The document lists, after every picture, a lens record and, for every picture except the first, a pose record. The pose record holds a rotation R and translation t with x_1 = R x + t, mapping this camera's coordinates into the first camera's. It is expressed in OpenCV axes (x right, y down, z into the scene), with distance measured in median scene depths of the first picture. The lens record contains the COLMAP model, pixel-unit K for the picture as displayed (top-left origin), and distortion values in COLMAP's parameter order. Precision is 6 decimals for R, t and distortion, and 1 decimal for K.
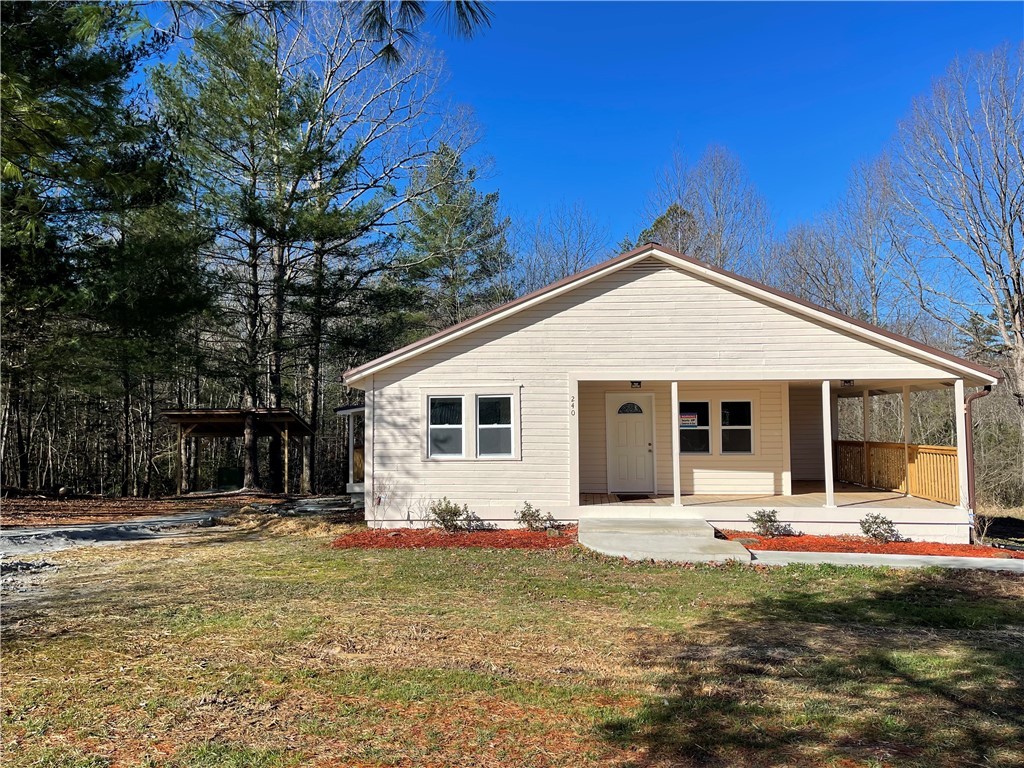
lens RADIAL K [[773.5, 0, 515.7], [0, 773.5, 385.3], [0, 0, 1]] dist [0.065073, -0.069186]
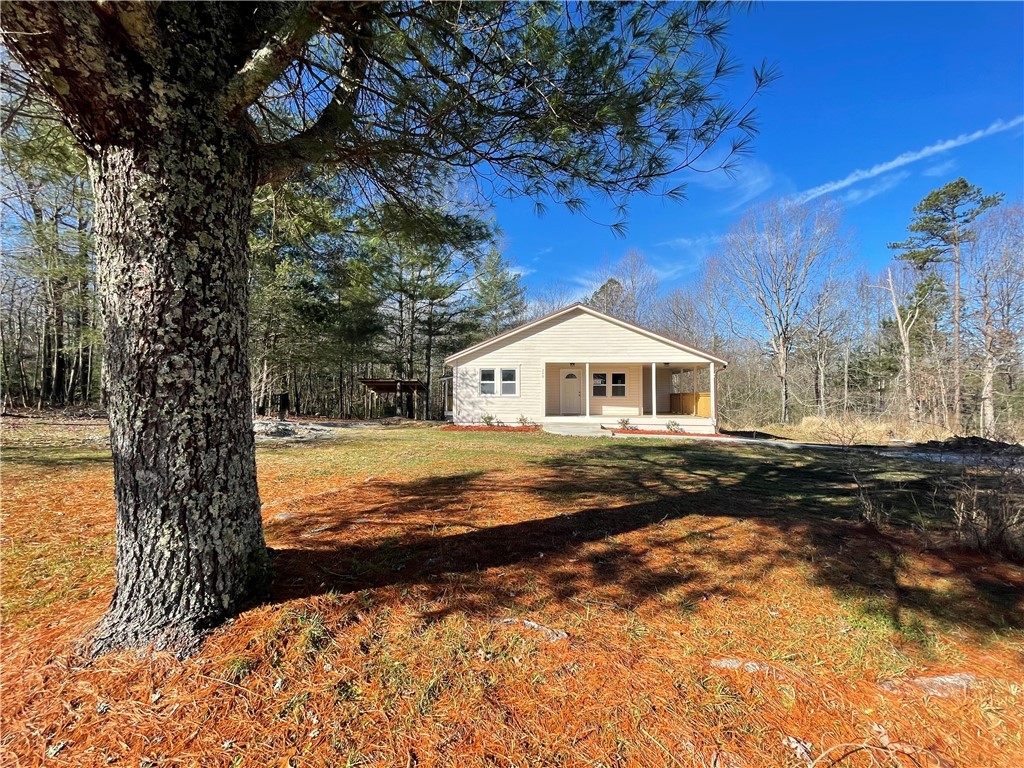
lens RADIAL K [[414.7, 0, 508.2], [0, 414.7, 387.5], [0, 0, 1]] dist [0.003017, 0.000755]
pose [[0.998308, 0.009329, -0.057399, 0.041866], [-0.007441, 0.999427, 0.033015, 0.027479], [0.057675, -0.032532, 0.997805, -0.227768]]
